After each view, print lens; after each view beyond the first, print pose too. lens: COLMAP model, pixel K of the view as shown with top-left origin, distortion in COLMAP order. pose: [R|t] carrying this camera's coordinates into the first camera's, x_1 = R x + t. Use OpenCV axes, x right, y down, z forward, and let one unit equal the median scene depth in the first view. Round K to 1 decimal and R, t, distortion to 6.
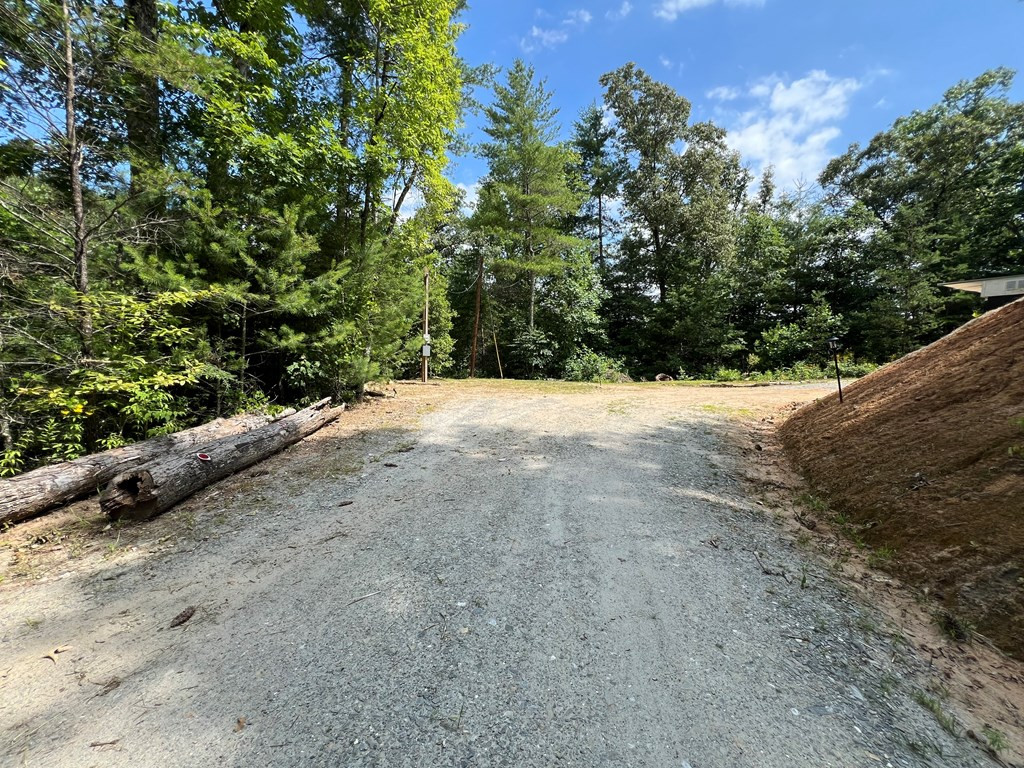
lens RADIAL K [[410.4, 0, 504.0], [0, 410.4, 384.6], [0, 0, 1]] dist [0.013433, -0.000039]
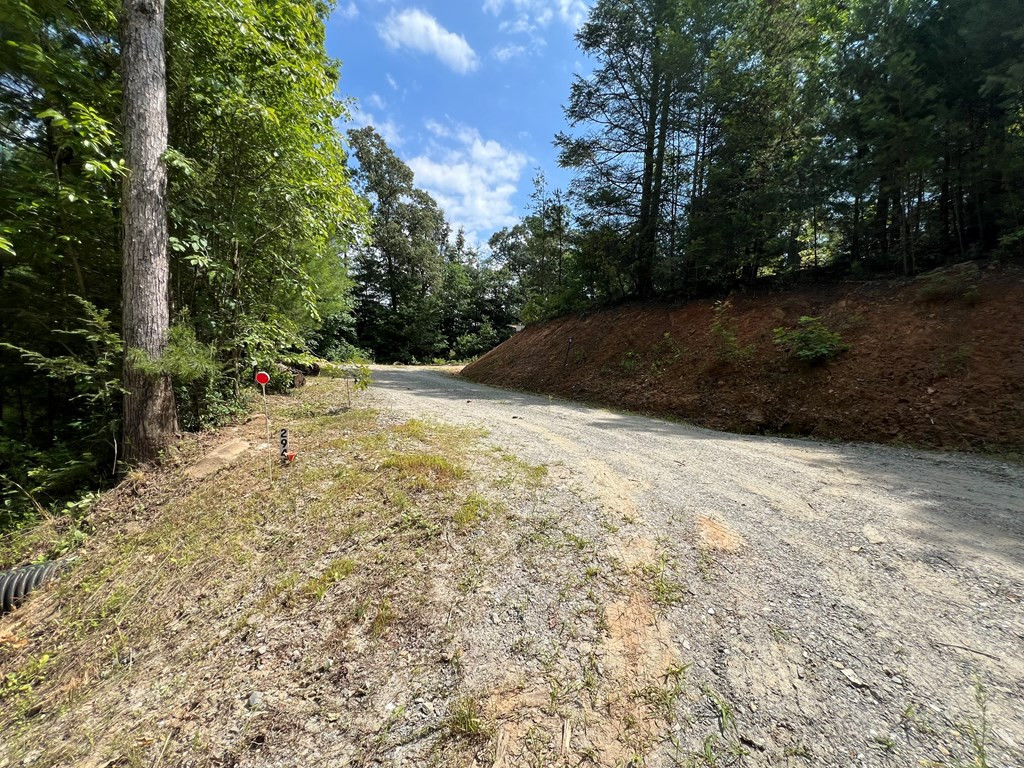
lens RADIAL K [[410.4, 0, 504.0], [0, 410.4, 384.6], [0, 0, 1]] dist [0.013433, -0.000039]
pose [[0.801366, -0.006342, 0.598141, -0.159625], [-0.002922, 0.999890, 0.014516, 0.028415], [-0.598168, -0.013380, 0.801259, -0.344150]]
